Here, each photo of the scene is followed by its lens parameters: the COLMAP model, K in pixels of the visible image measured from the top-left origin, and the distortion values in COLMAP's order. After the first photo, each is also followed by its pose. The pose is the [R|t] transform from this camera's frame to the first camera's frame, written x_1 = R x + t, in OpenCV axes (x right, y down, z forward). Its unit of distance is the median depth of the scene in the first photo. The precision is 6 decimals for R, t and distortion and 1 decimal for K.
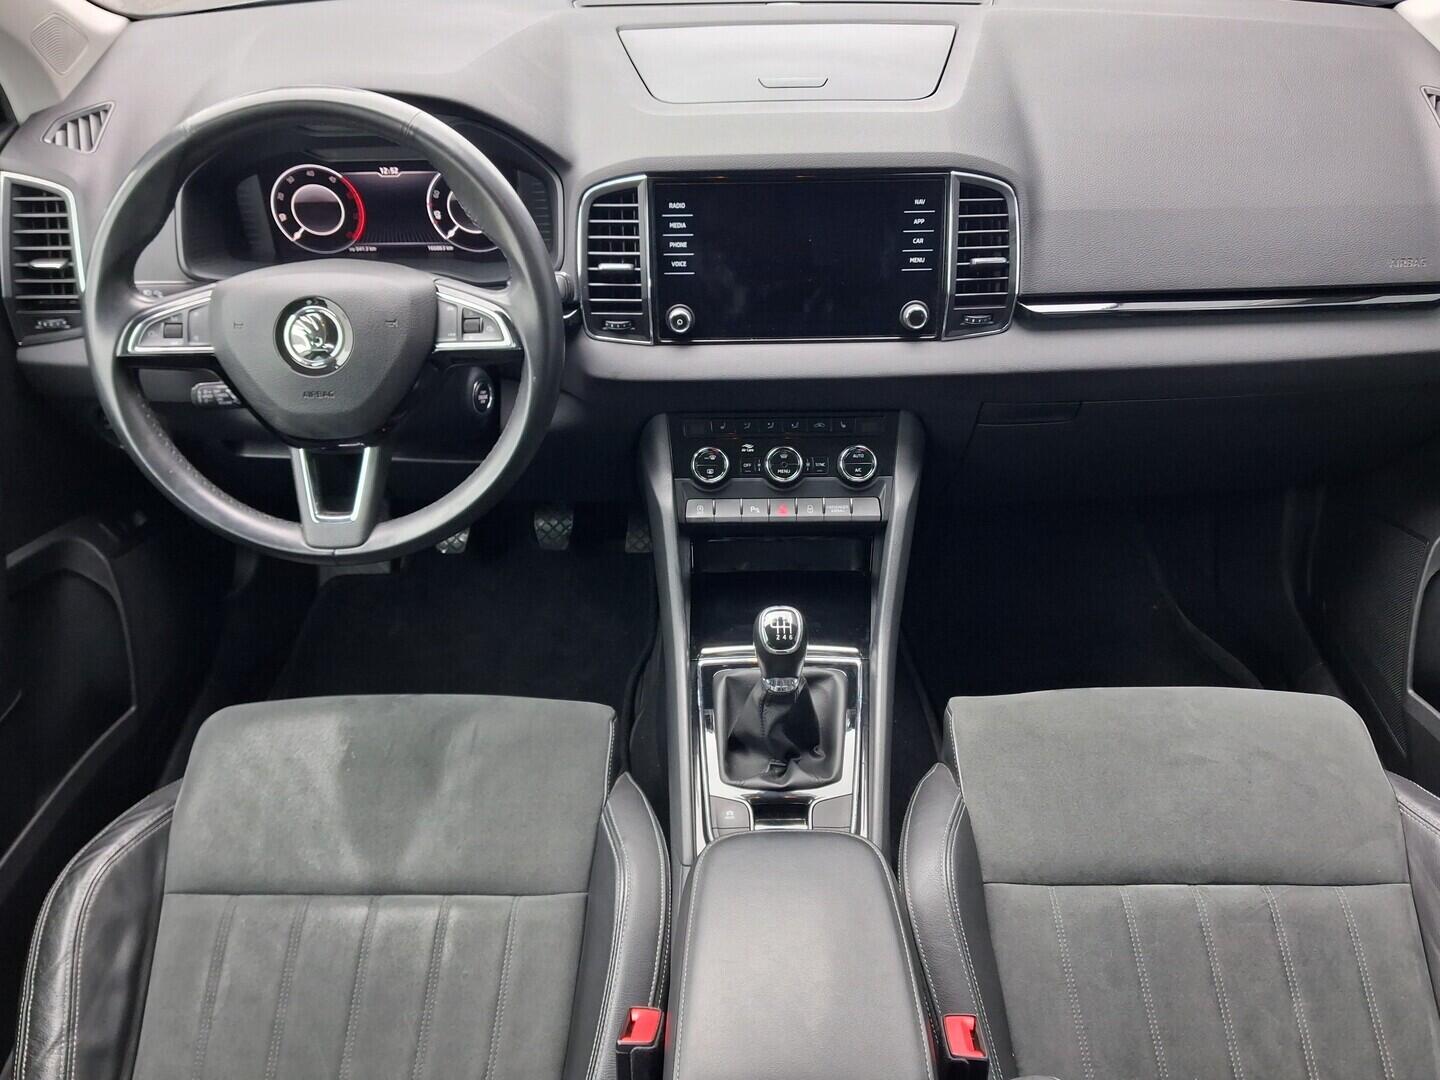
lens RADIAL K [[1205.8, 0, 752.0], [0, 1205.8, 538.4], [0, 0, 1]] dist [0.008170, -0.080942]
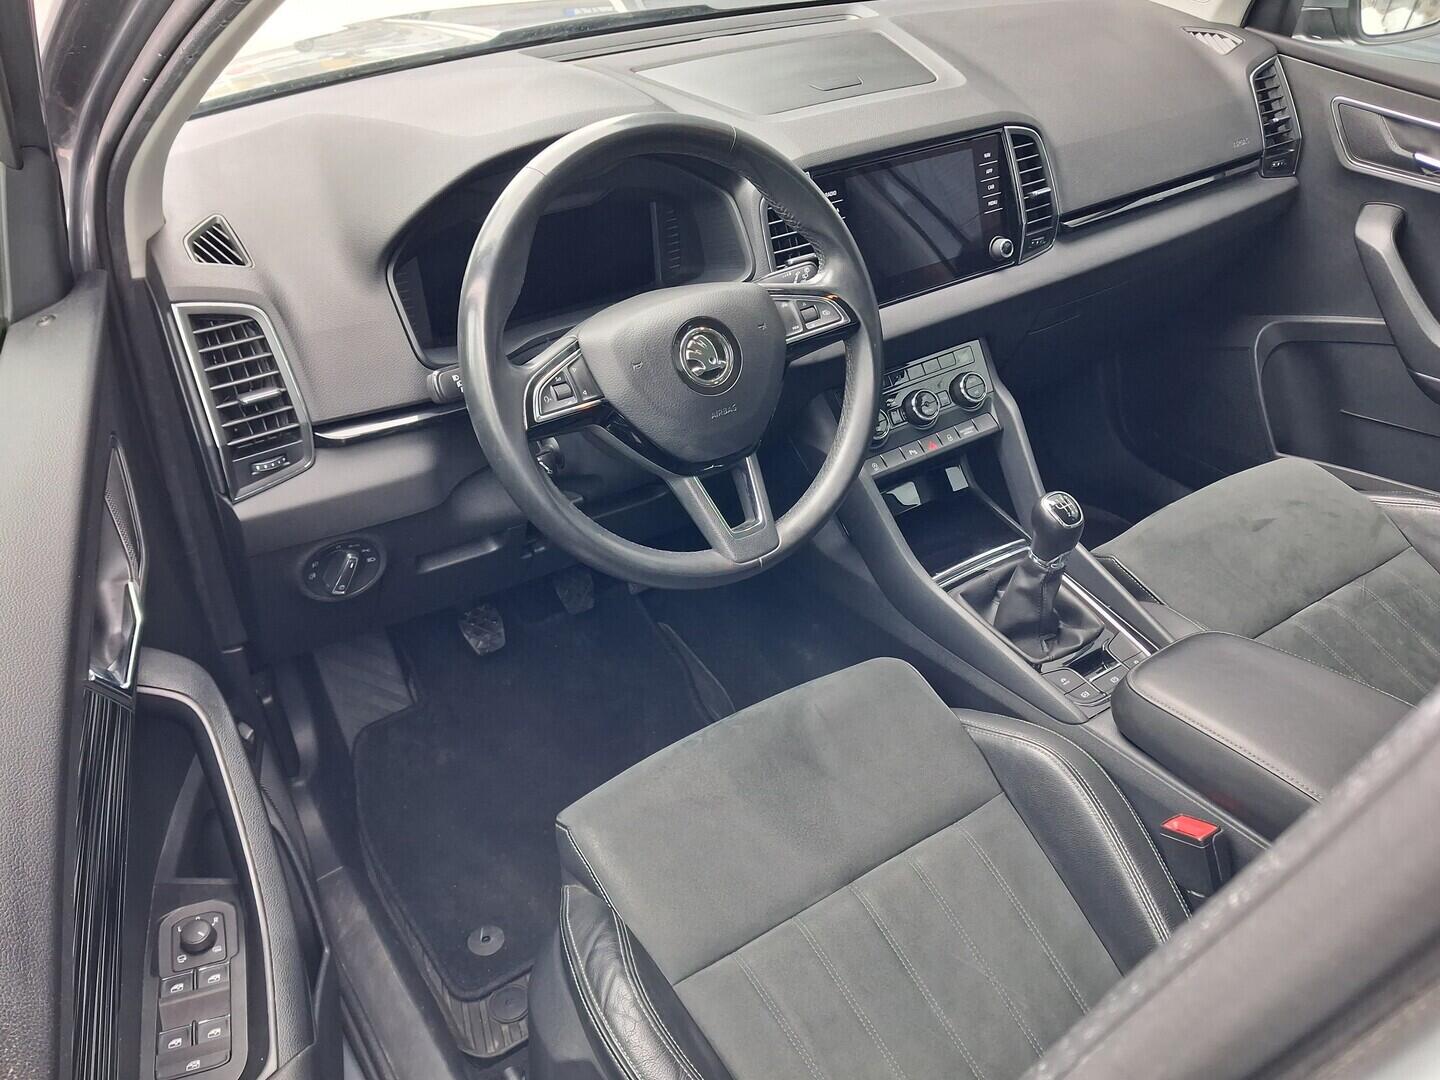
lens RADIAL K [[1205.8, 0, 752.0], [0, 1205.8, 538.4], [0, 0, 1]] dist [0.008170, -0.080942]
pose [[0.822719, -0.319907, 0.469887, -0.741816], [0.351488, 0.935939, 0.021787, -0.026879], [-0.446755, 0.147235, 0.882458, 0.088326]]
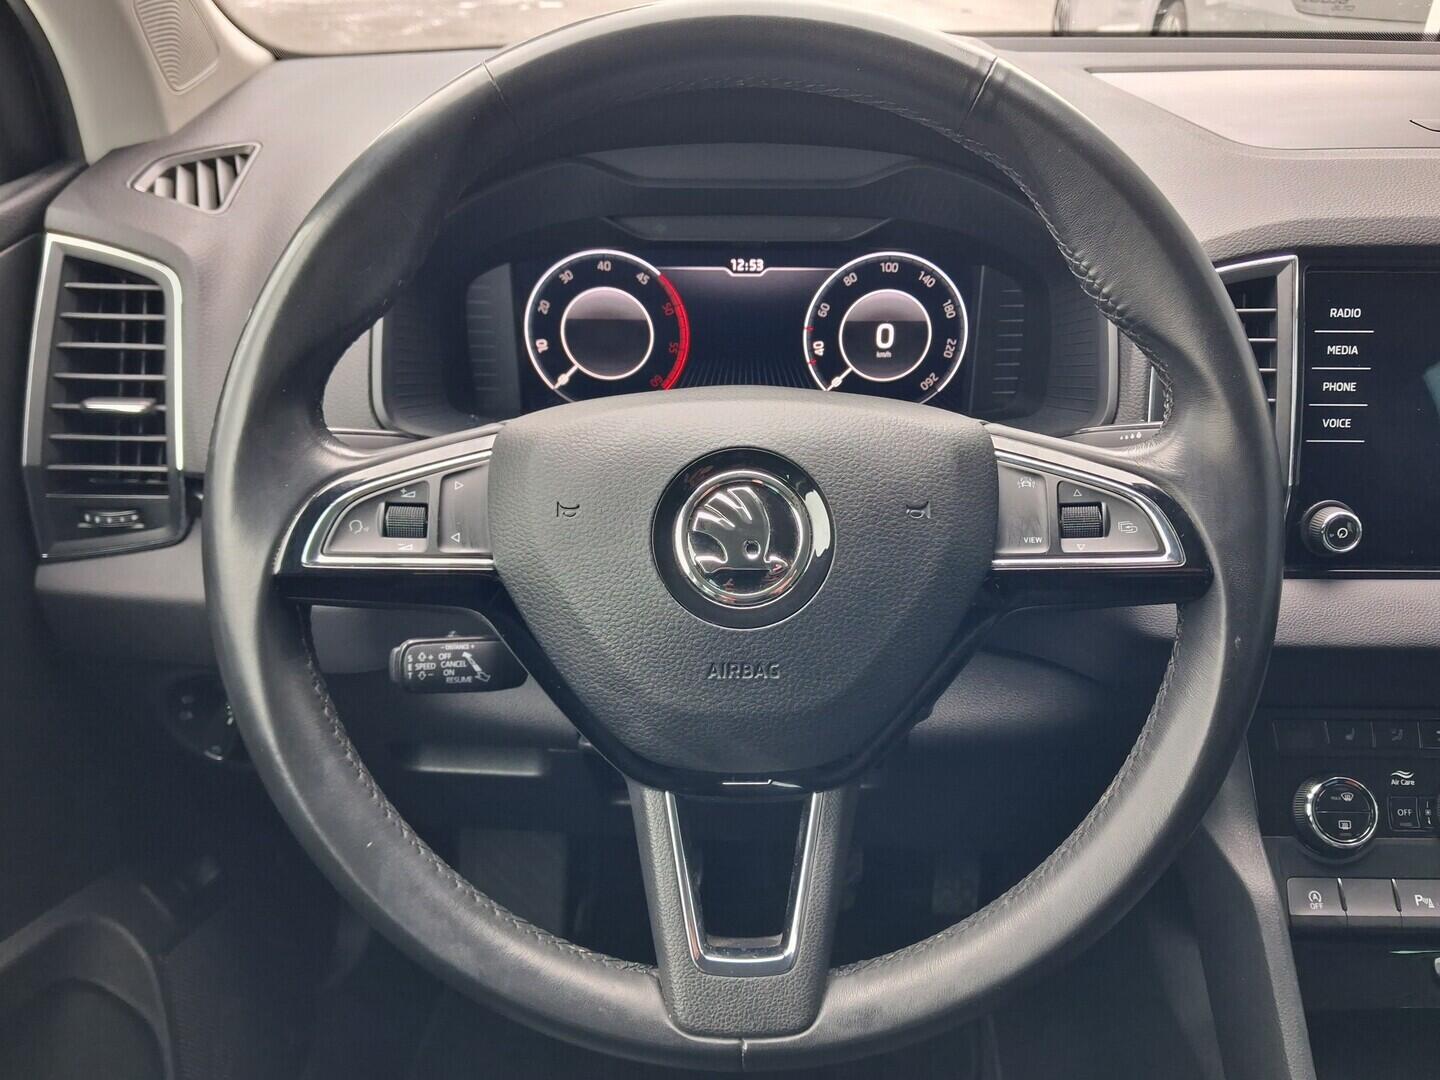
lens RADIAL K [[1246.8, 0, 720.0], [0, 1246.8, 540.0], [0, 0, 1]] dist [-0.015187, -0.007951]
pose [[0.999500, 0.014315, -0.028178, -0.308720], [-0.019918, 0.977513, -0.209932, -0.062282], [0.024539, 0.210389, 0.977310, 0.485181]]
